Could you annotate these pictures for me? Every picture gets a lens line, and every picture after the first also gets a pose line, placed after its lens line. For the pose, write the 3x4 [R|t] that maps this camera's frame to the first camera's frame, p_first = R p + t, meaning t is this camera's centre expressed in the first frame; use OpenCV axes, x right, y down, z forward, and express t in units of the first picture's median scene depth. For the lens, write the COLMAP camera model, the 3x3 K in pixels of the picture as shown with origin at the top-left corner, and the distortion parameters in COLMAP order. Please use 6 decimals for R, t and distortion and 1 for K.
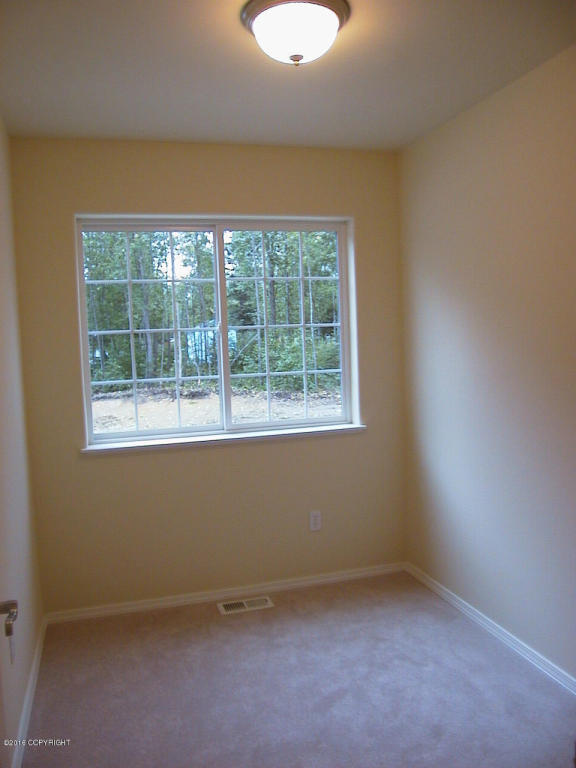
lens RADIAL K [[681.5, 0, 288.6], [0, 681.5, 375.0], [0, 0, 1]] dist [-0.104726, 0.003519]
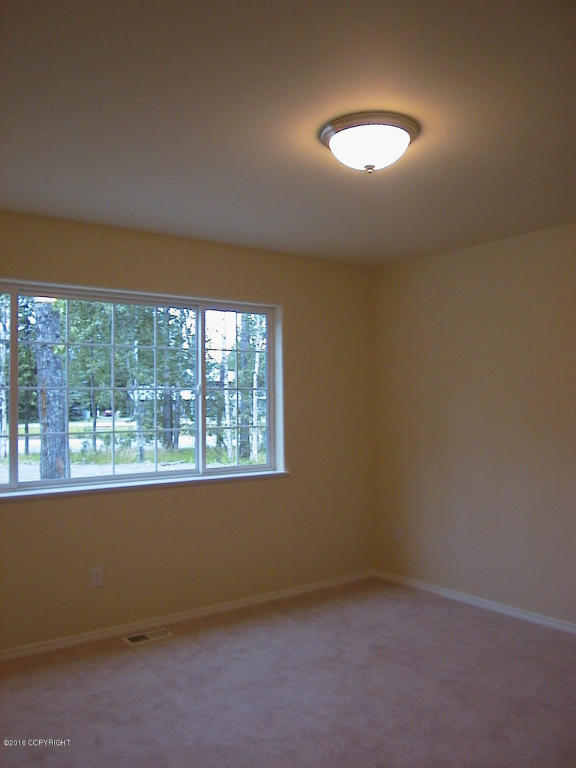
lens RADIAL K [[611.4, 0, 288.0], [0, 611.4, 384.0], [0, 0, 1]] dist [-0.050534, 0.006869]
pose [[0.951191, 0.041767, 0.305764, -0.230745], [-0.015568, 0.996032, -0.087626, 0.012786], [-0.308210, 0.078589, 0.948067, -0.071660]]
